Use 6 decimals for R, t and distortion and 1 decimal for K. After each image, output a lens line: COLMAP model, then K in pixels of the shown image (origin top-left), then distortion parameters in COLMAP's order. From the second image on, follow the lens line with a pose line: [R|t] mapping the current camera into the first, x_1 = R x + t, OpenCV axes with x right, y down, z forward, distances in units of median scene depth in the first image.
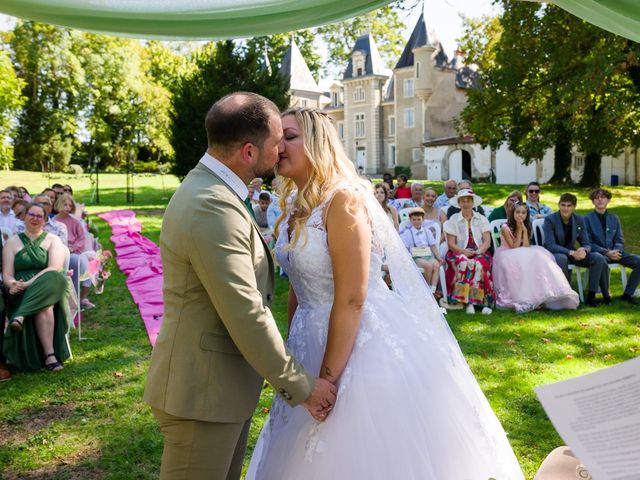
lens RADIAL K [[671.8, 0, 320.0], [0, 671.8, 240.0], [0, 0, 1]] dist [-0.001113, 0.003096]
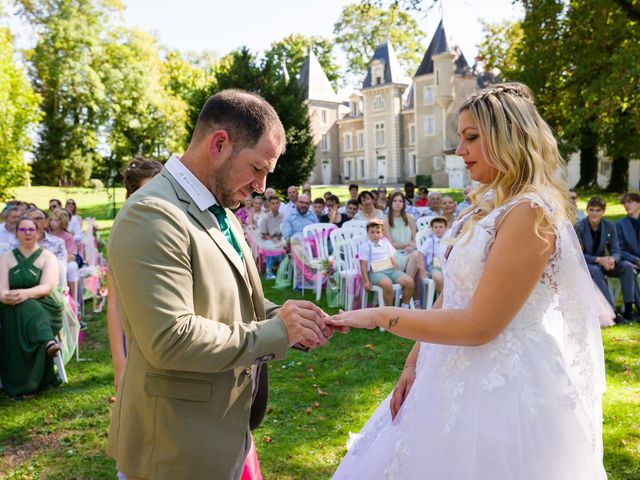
lens RADIAL K [[675.4, 0, 317.2], [0, 675.4, 240.4], [0, 0, 1]] dist [-0.000641, -0.003370]
pose [[0.999208, -0.014749, -0.036970, 0.001768], [0.014166, 0.999772, -0.015985, -0.000124], [0.037197, 0.015449, 0.999189, 0.005908]]
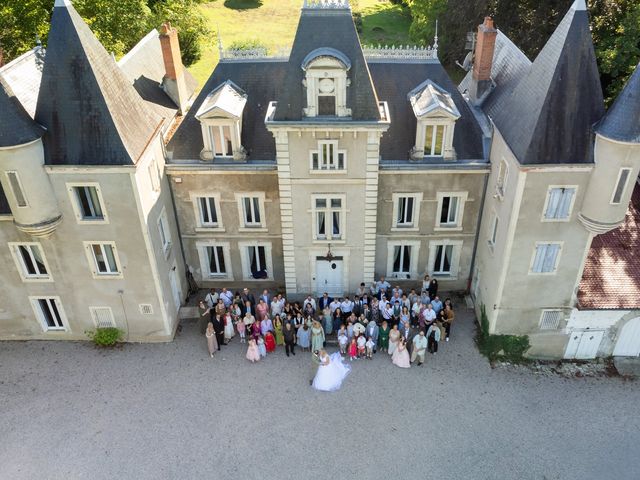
lens RADIAL K [[543.7, 0, 339.0], [0, 543.7, 240.1], [0, 0, 1]] dist [0.079340, -0.189434]
pose [[0.671096, -0.387849, 0.631825, -0.201215], [0.053353, 0.875296, 0.480635, -0.384728], [-0.739448, -0.288842, 0.608101, 0.877617]]
